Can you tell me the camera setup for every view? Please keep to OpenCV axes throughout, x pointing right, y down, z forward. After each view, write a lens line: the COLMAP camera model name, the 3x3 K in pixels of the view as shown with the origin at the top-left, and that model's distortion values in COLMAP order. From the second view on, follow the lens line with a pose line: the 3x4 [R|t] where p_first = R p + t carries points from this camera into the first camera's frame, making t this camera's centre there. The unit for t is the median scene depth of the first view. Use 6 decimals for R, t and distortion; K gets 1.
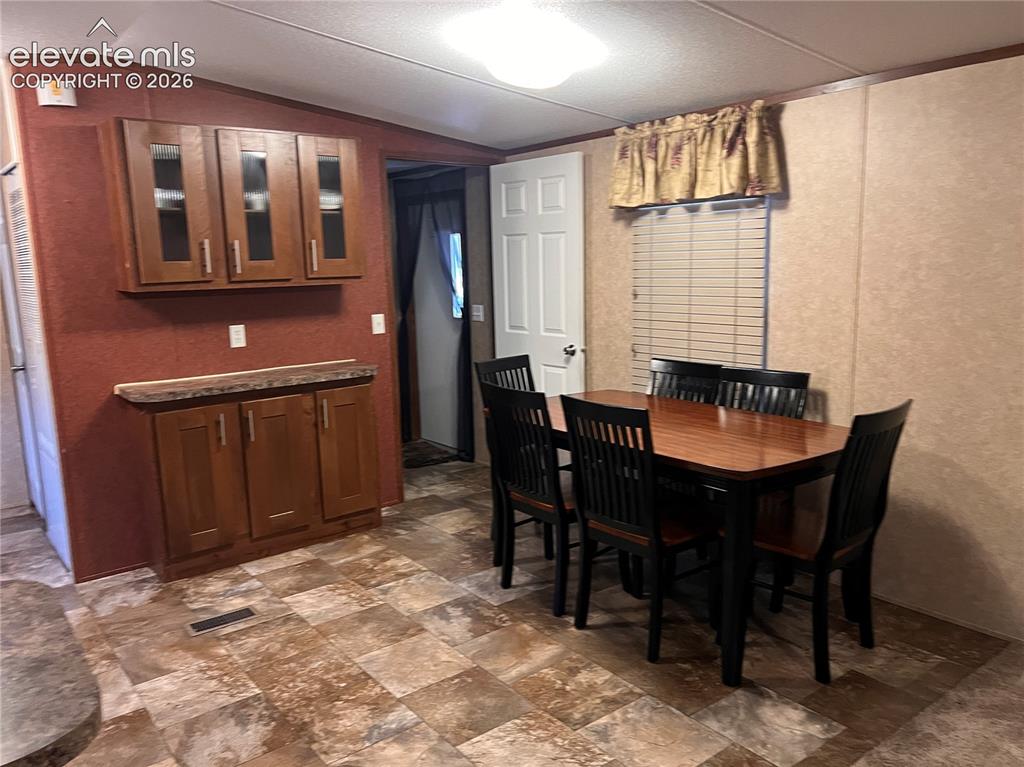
lens RADIAL K [[781.7, 0, 532.9], [0, 781.7, 385.8], [0, 0, 1]] dist [0.067890, -0.094502]
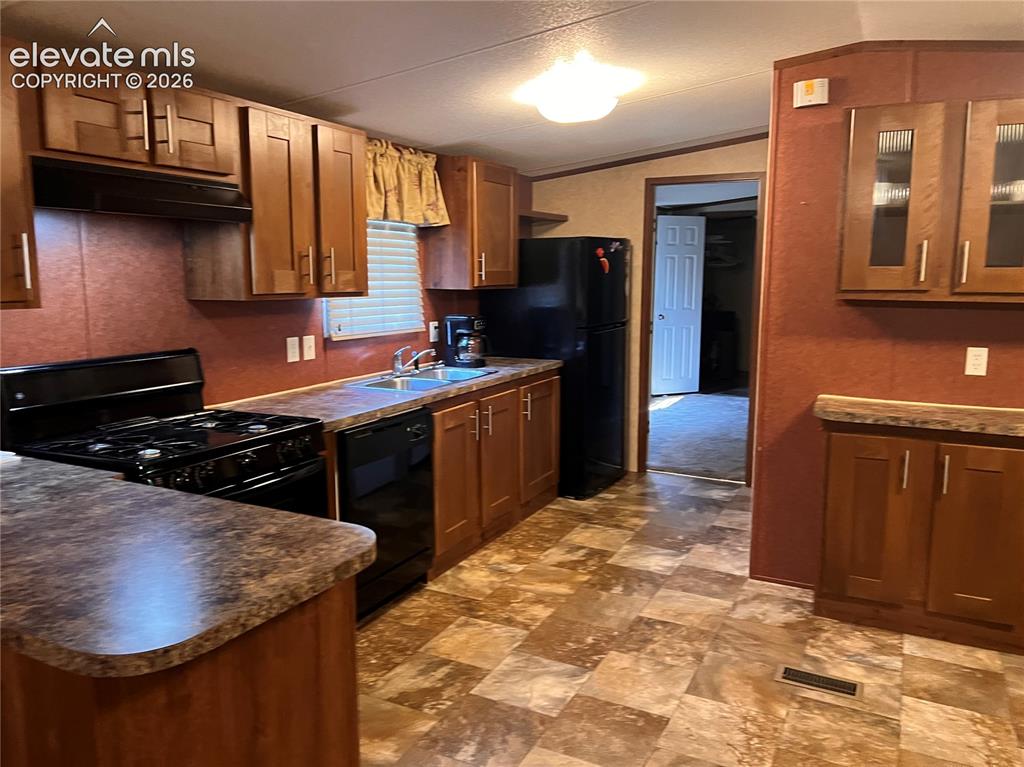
lens RADIAL K [[781.7, 0, 519.4], [0, 781.7, 386.9], [0, 0, 1]] dist [0.067890, -0.094502]
pose [[0.390892, 0.162014, -0.906066, 0.195650], [-0.162780, 0.981039, 0.105194, -0.052961], [0.905928, 0.106370, 0.409853, 0.292080]]
